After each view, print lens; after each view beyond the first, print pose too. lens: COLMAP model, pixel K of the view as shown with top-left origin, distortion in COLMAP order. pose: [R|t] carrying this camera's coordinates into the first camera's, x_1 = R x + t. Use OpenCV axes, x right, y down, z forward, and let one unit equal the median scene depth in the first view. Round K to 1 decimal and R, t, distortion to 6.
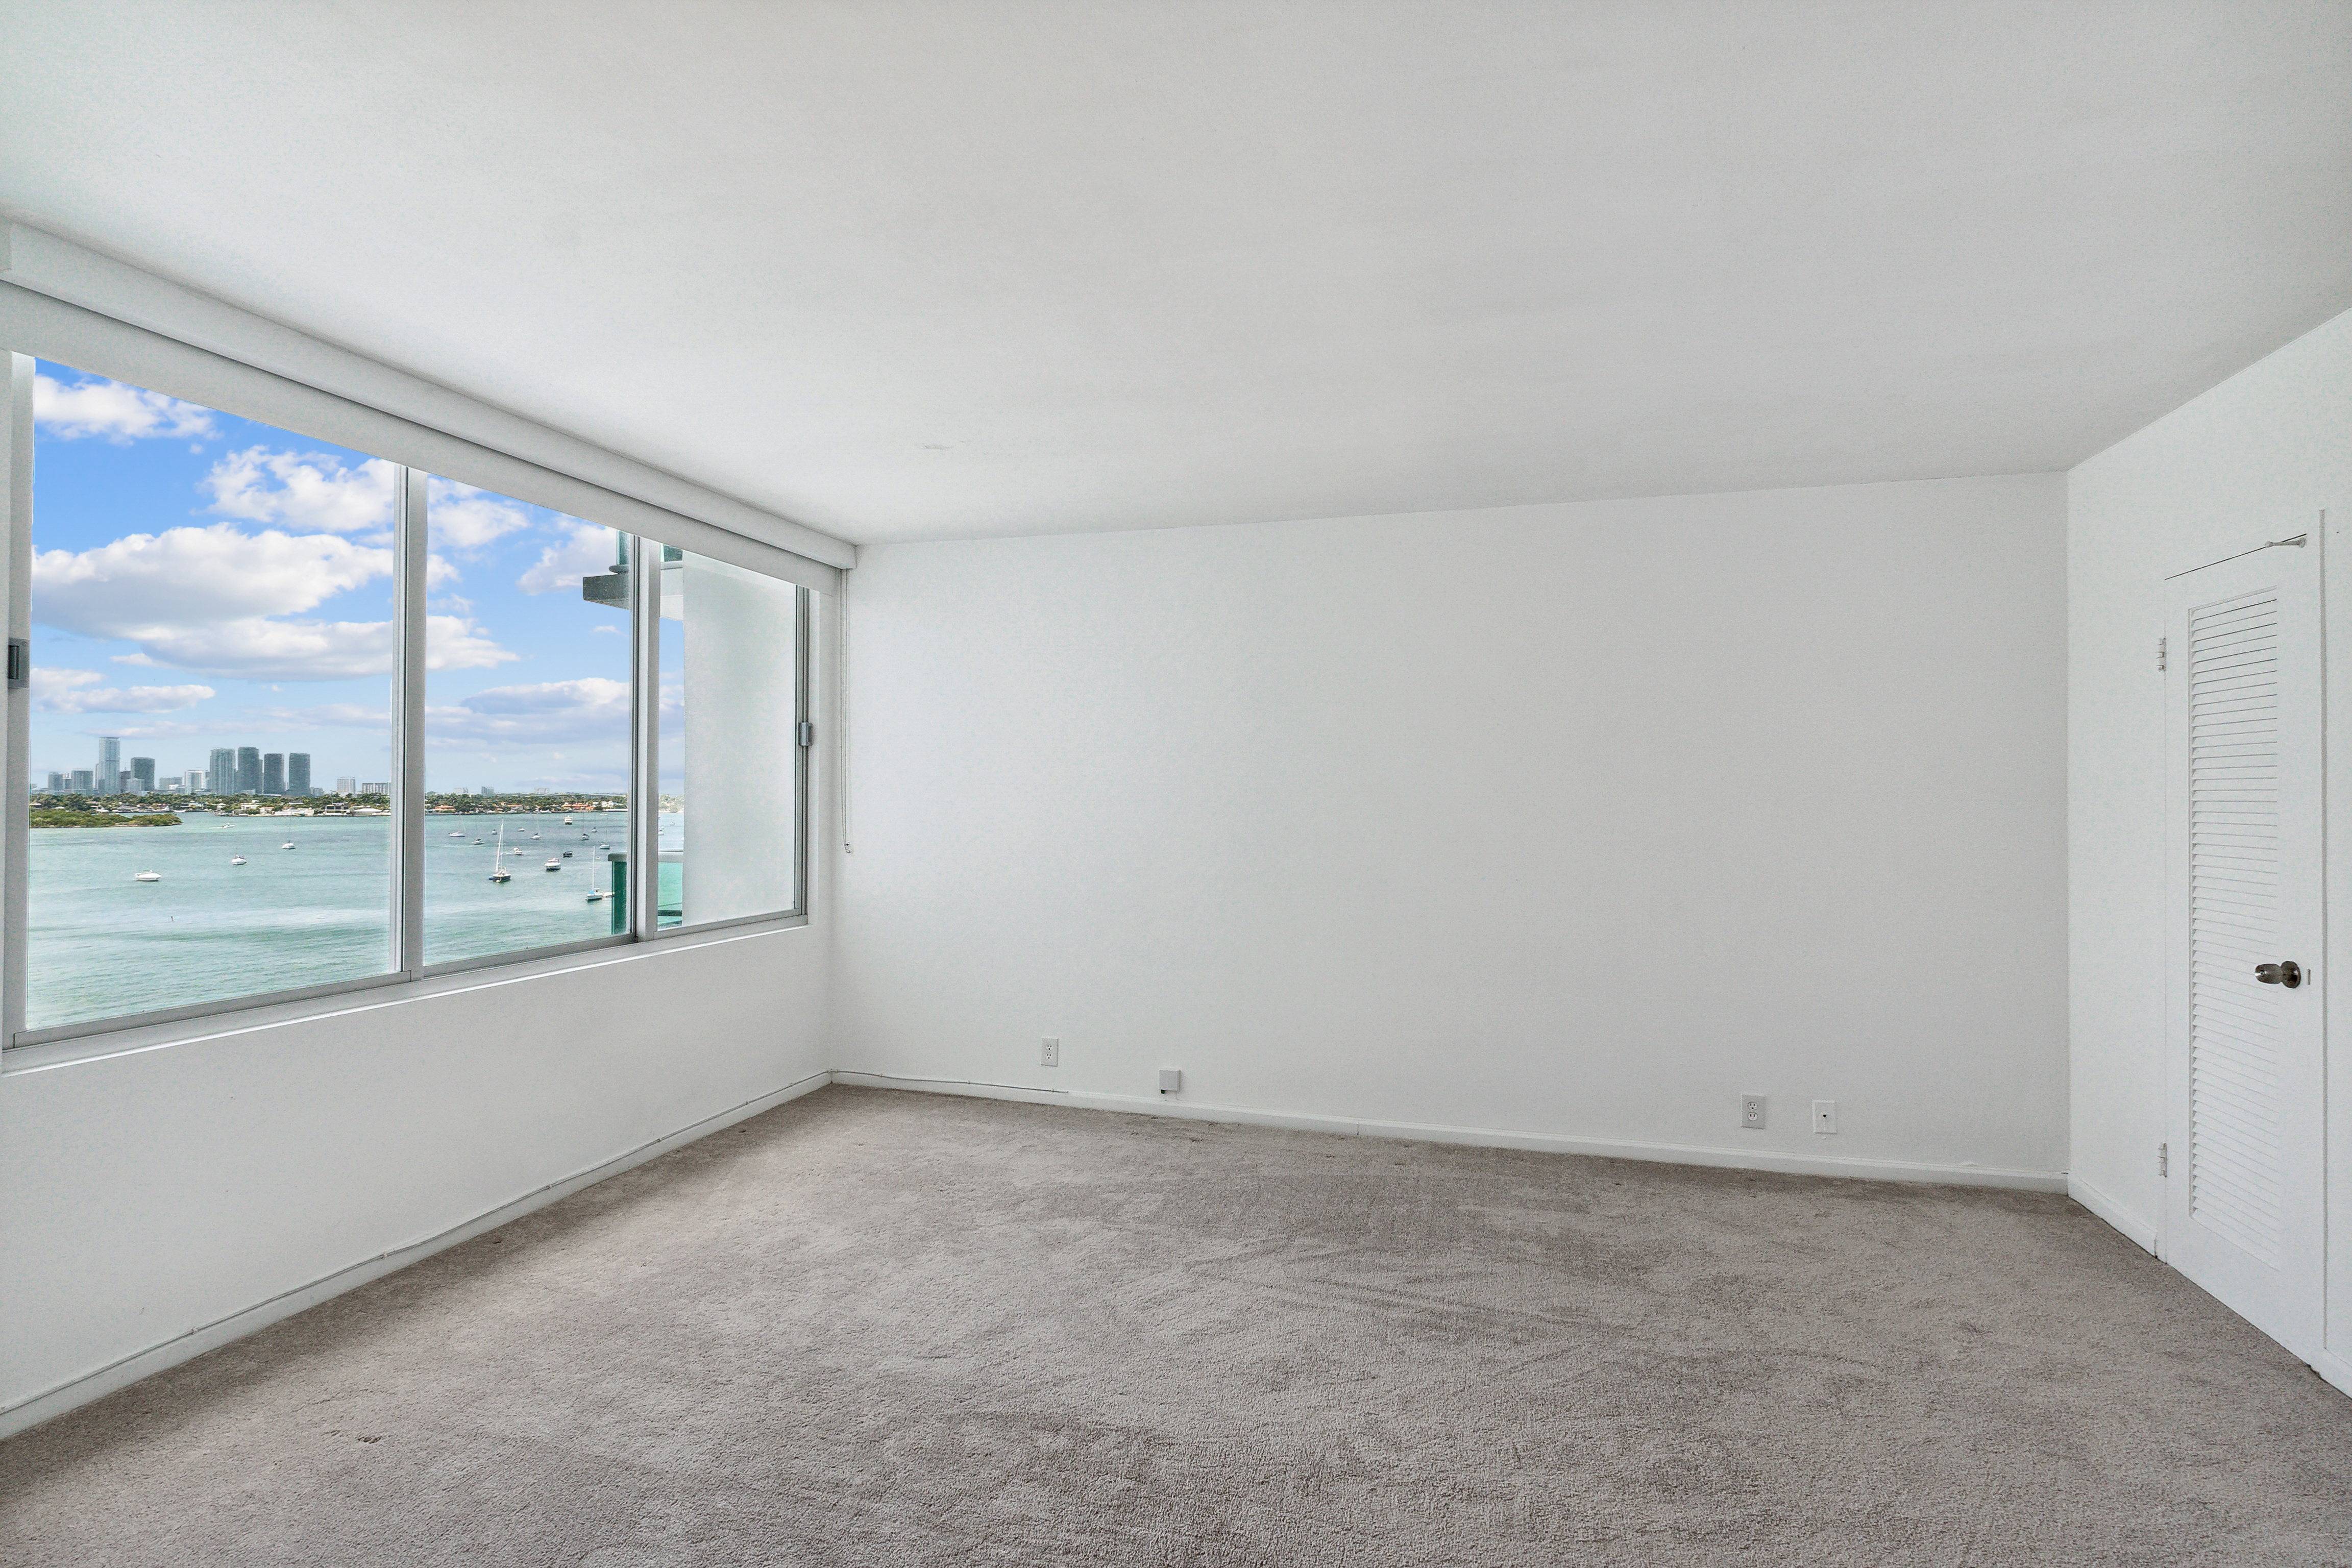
lens RADIAL K [[1140.9, 0, 1176.0], [0, 1140.9, 784.0], [0, 0, 1]] dist [0.003035, 0.000860]
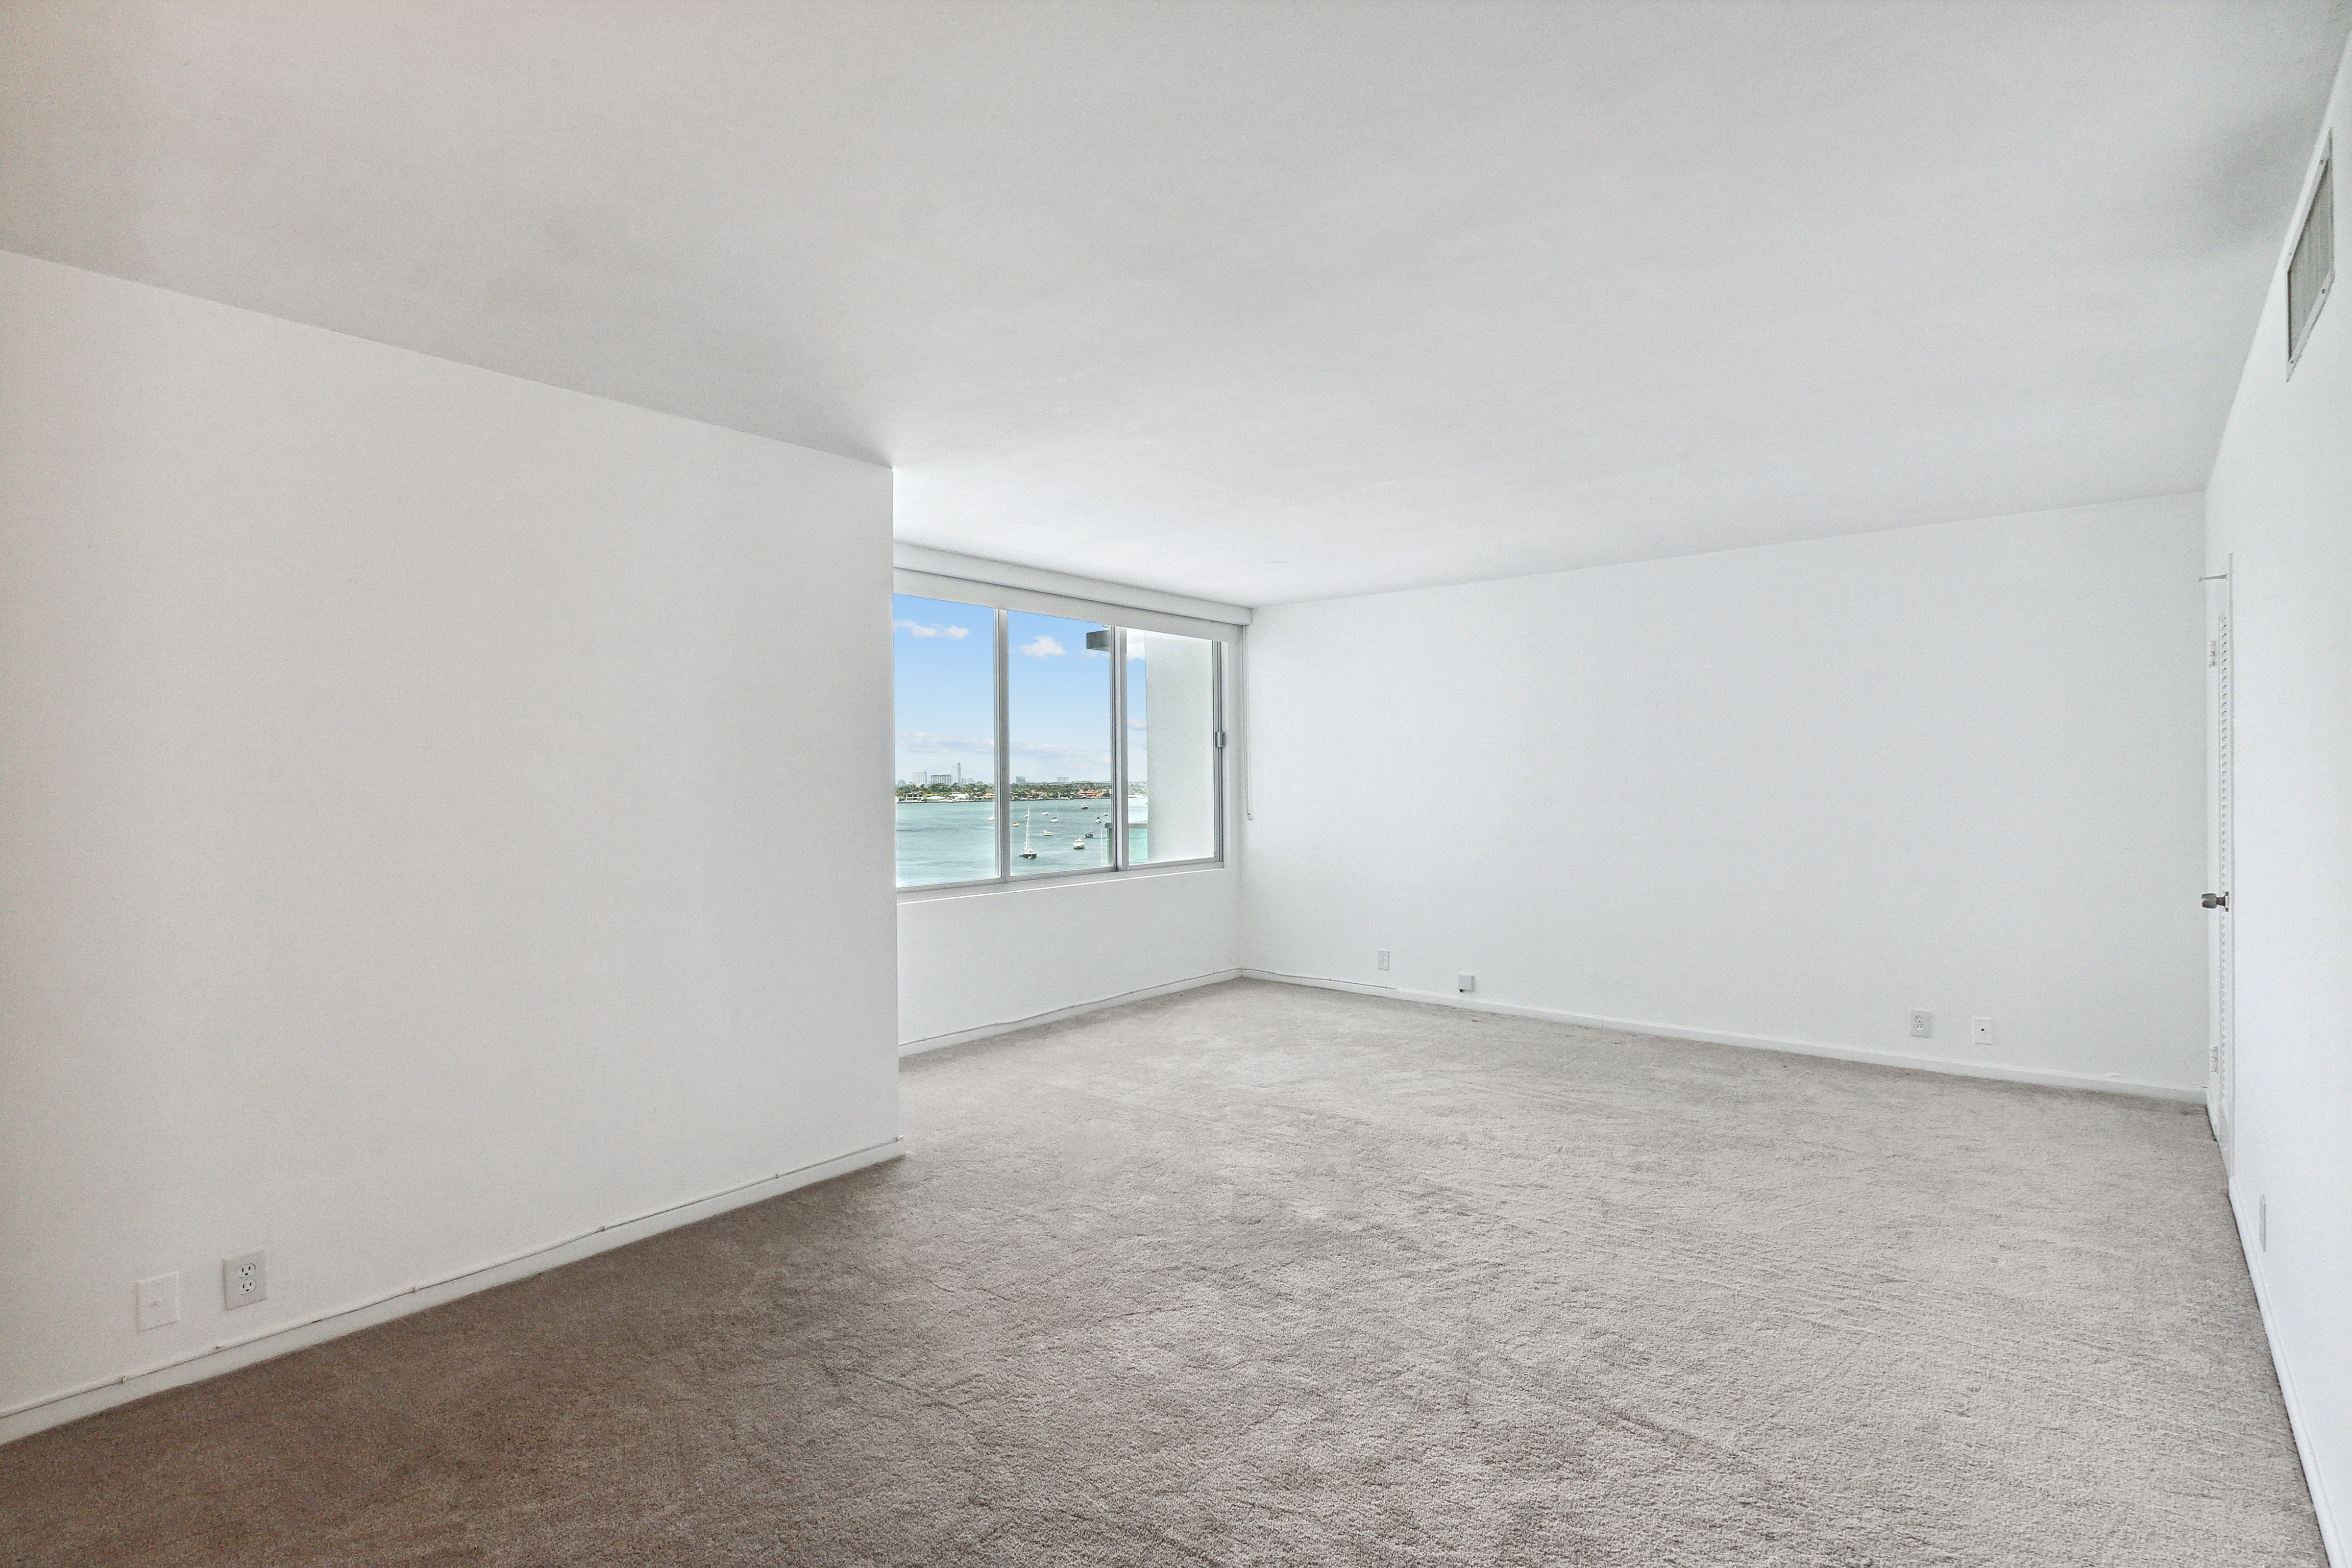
lens RADIAL K [[1140.9, 0, 1176.0], [0, 1140.9, 784.0], [0, 0, 1]] dist [0.003035, 0.000860]
pose [[0.917913, -0.011364, -0.396620, 0.313739], [0.016936, 0.999801, 0.010550, -0.003881], [0.396421, -0.016401, 0.917922, -0.575568]]
